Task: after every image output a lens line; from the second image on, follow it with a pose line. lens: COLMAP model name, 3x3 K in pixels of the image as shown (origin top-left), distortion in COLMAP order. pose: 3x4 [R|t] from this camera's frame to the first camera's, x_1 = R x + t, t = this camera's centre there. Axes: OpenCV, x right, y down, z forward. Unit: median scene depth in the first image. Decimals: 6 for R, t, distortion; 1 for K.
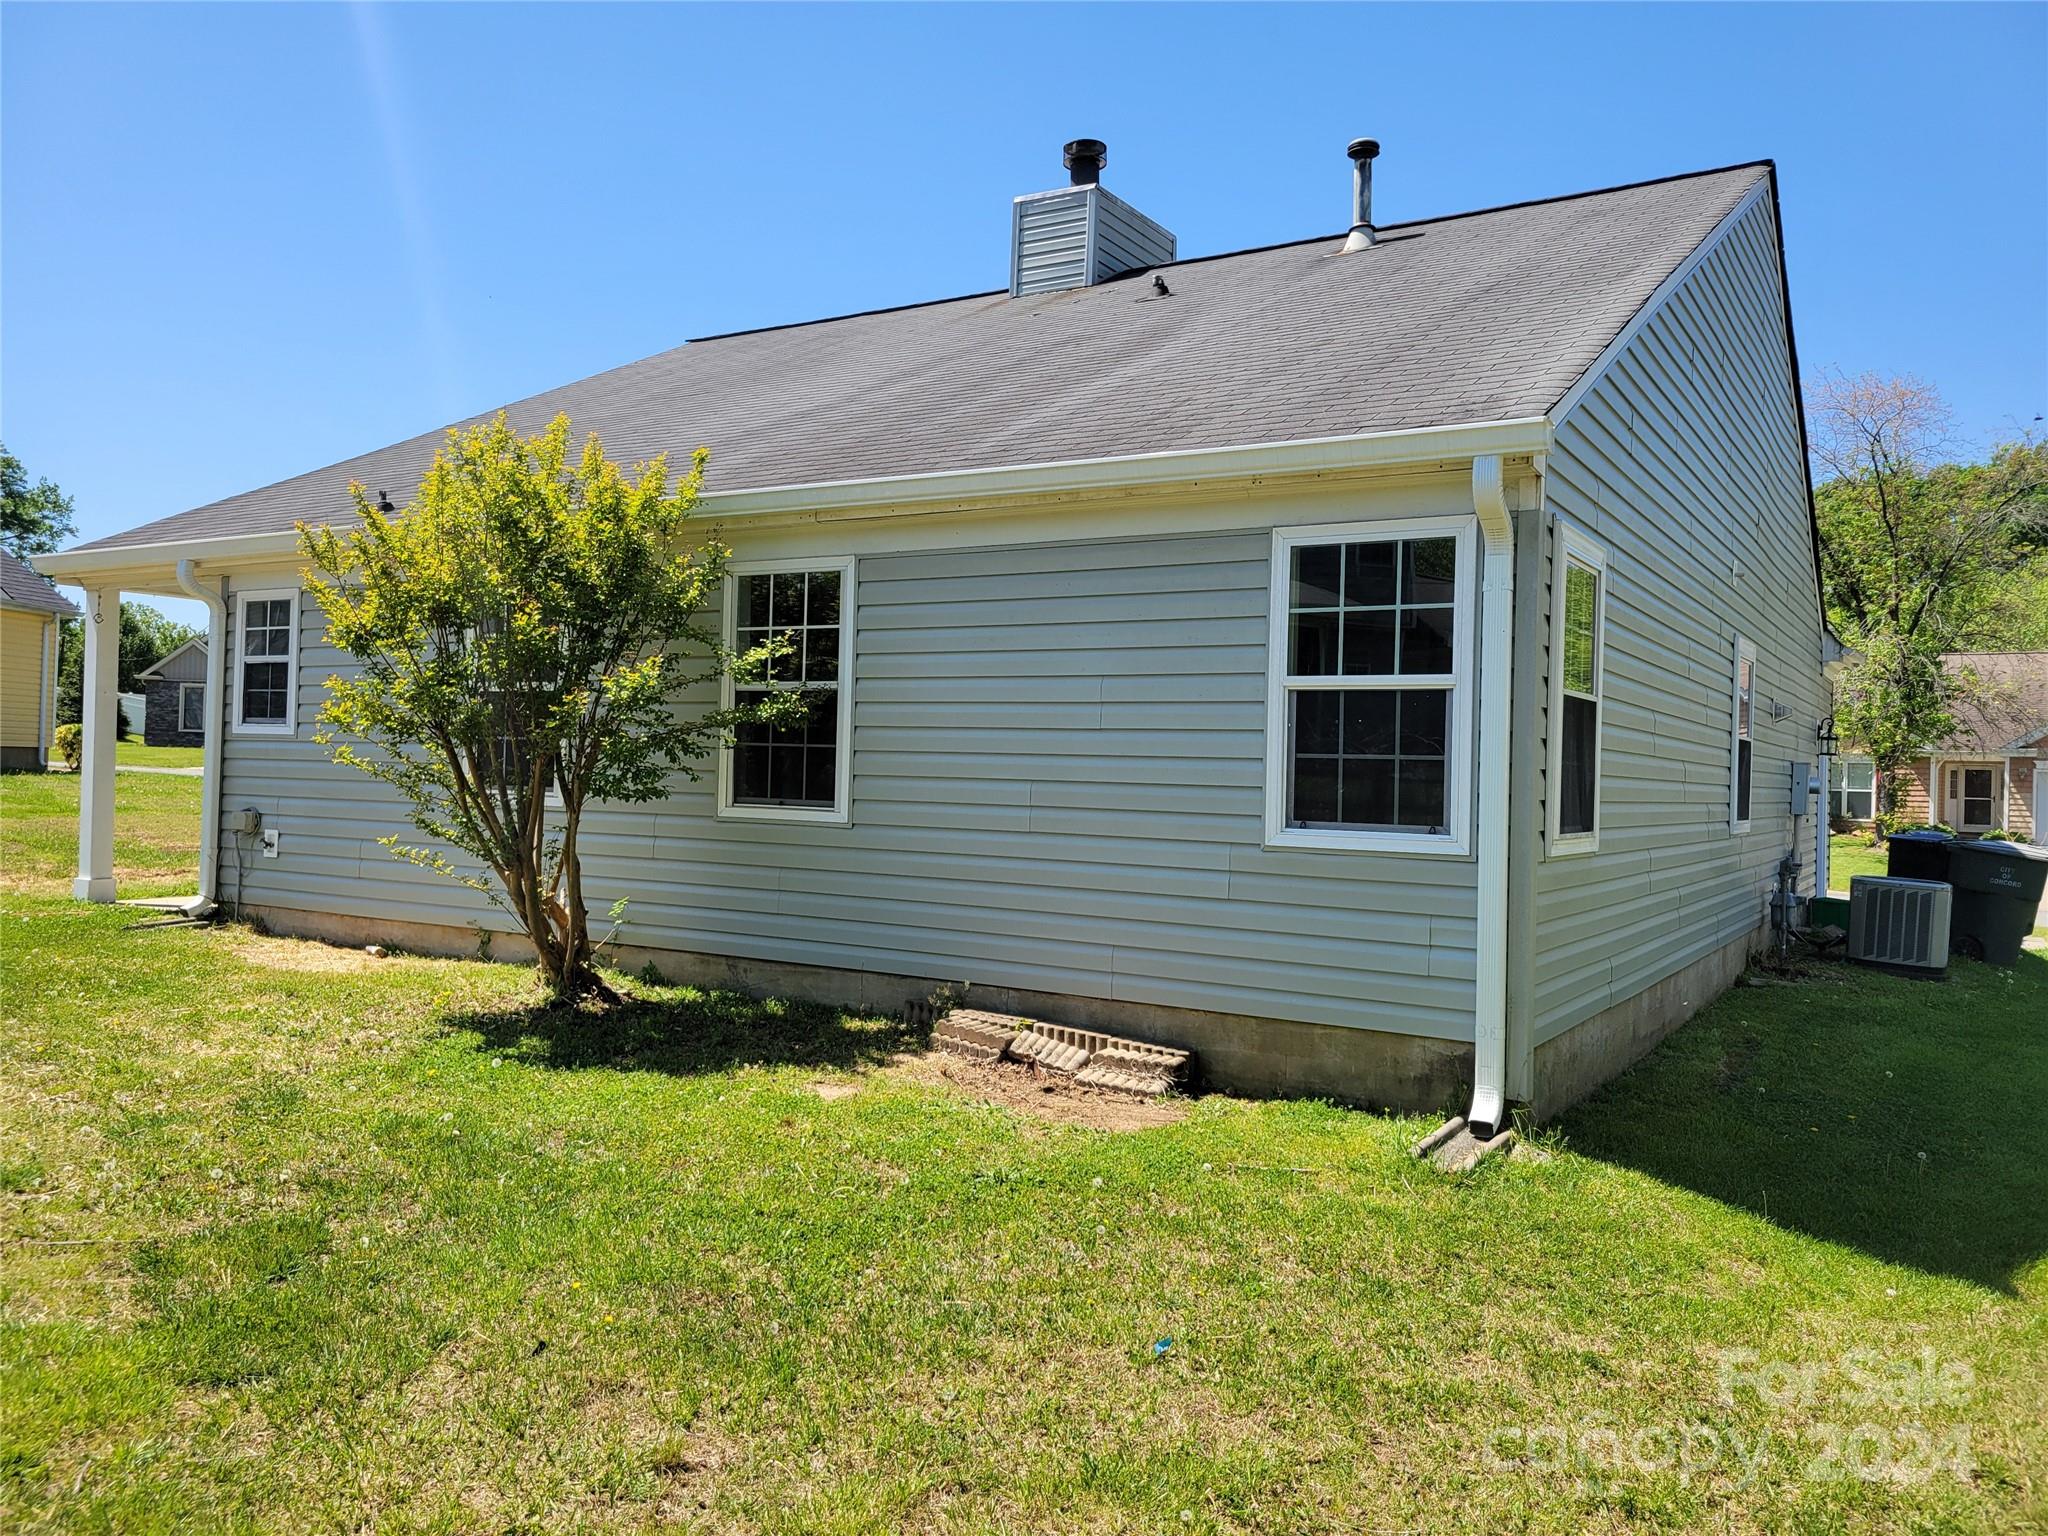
lens RADIAL K [[1549.8, 0, 1032.9], [0, 1549.8, 763.4], [0, 0, 1]] dist [0.032023, 0.003658]
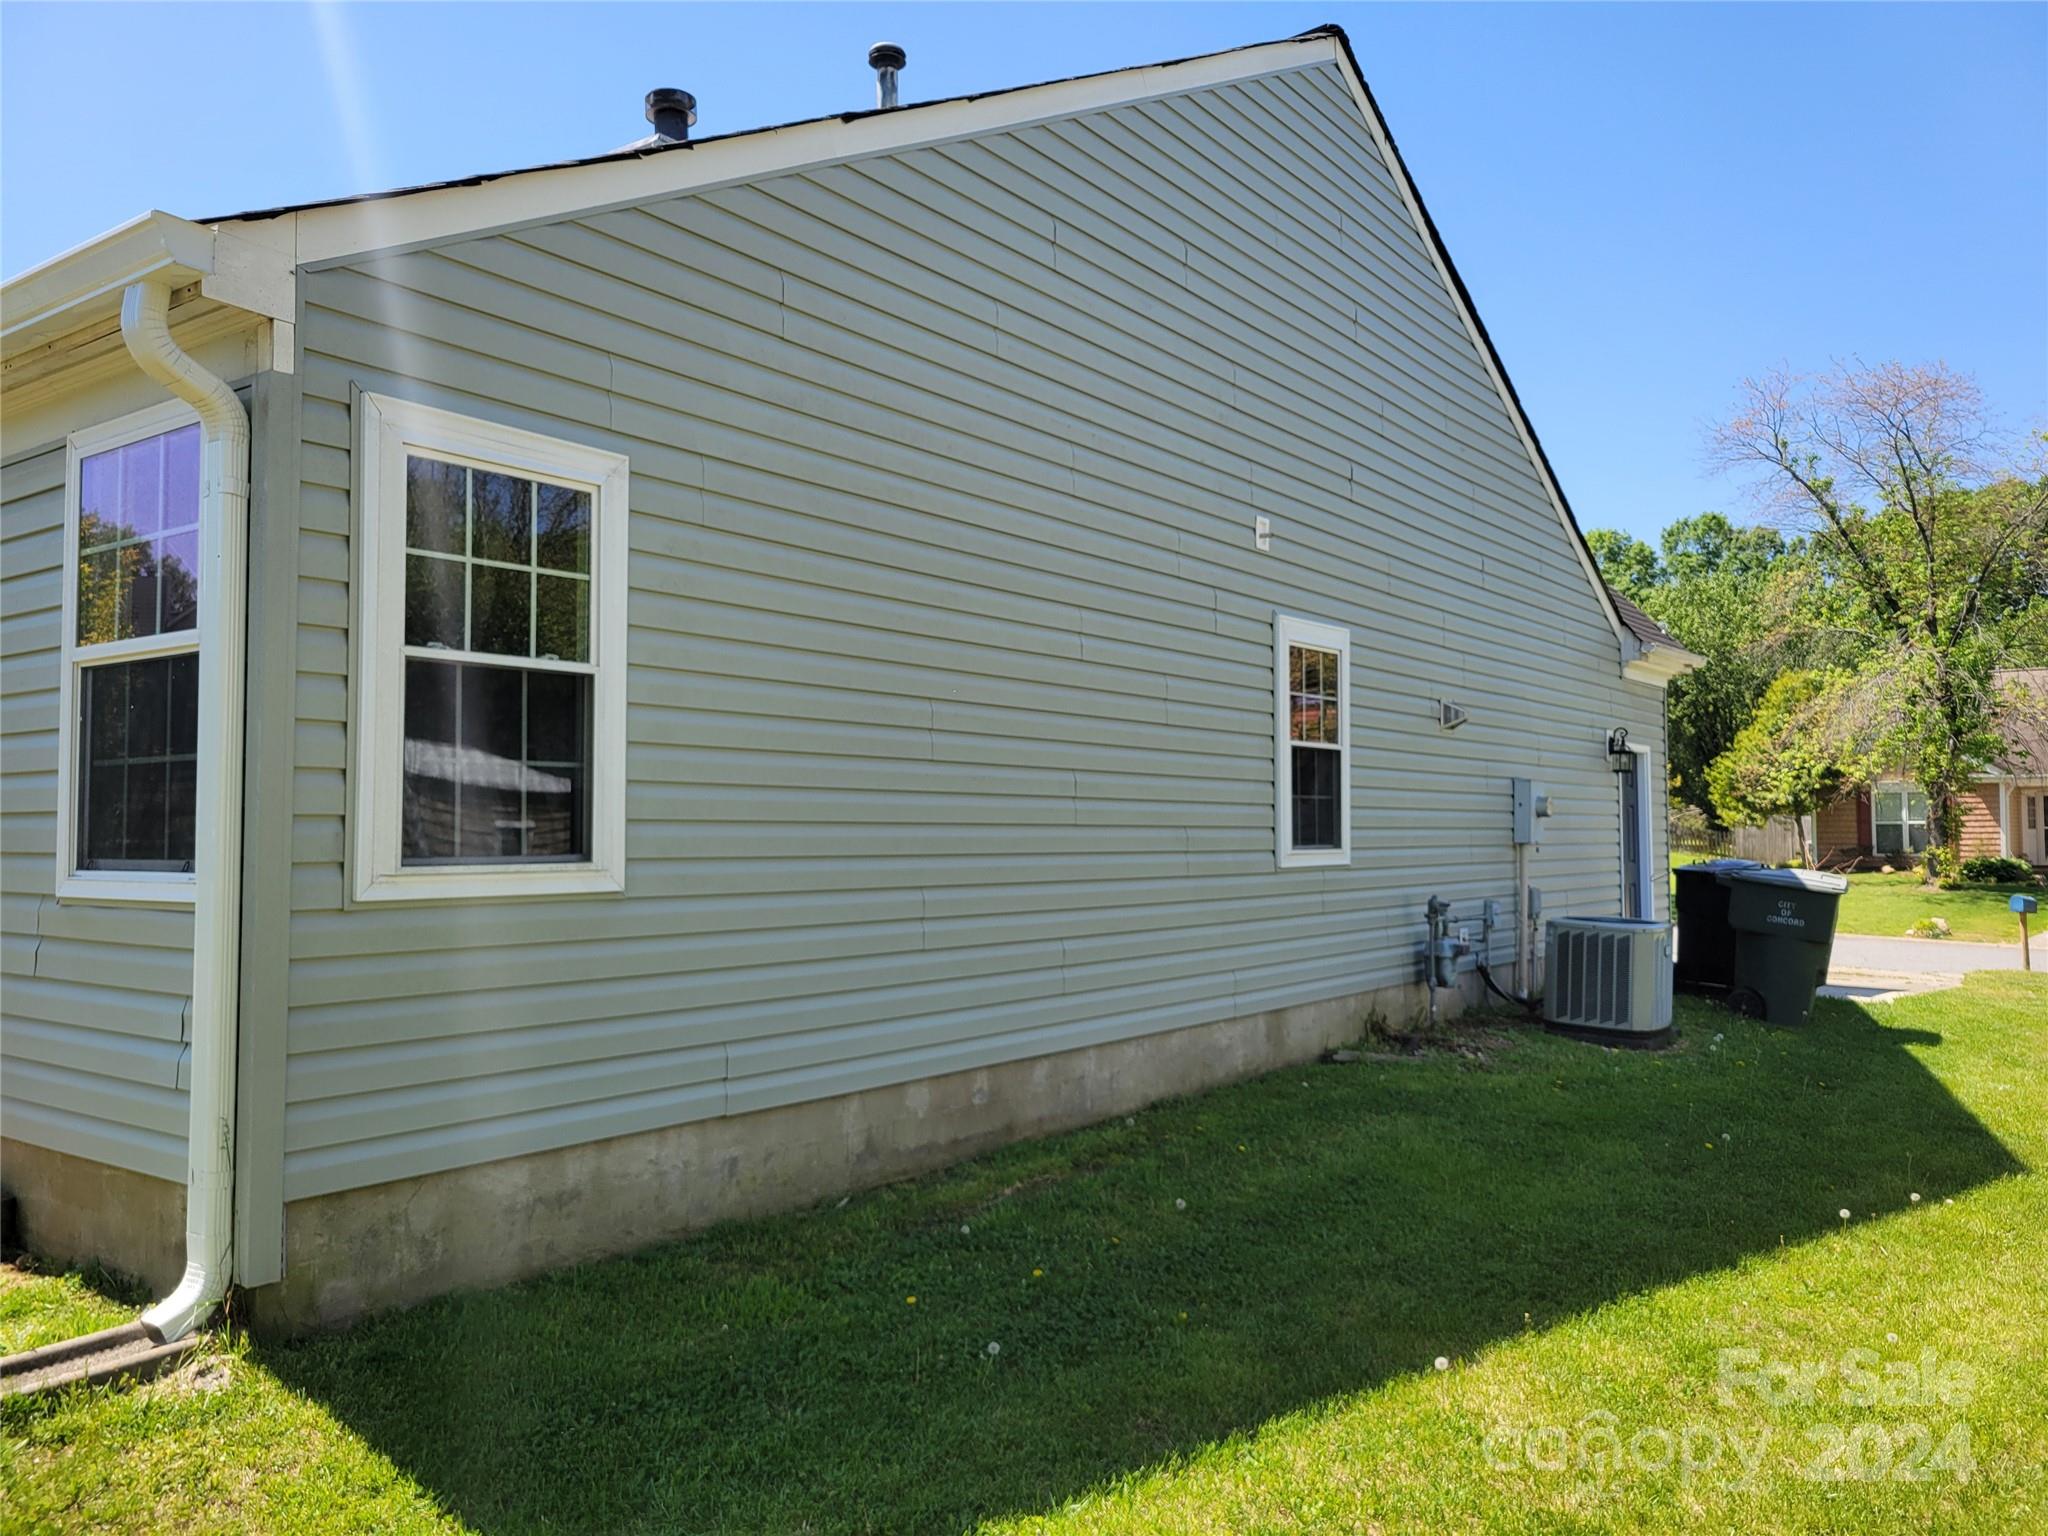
lens RADIAL K [[1549.8, 0, 1016.2], [0, 1549.8, 777.0], [0, 0, 1]] dist [0.032023, 0.003658]
pose [[0.995481, -0.032625, -0.089182, 0.300298], [0.029814, 0.999021, -0.032672, 0.016785], [0.090161, 0.029866, 0.995479, 0.166483]]
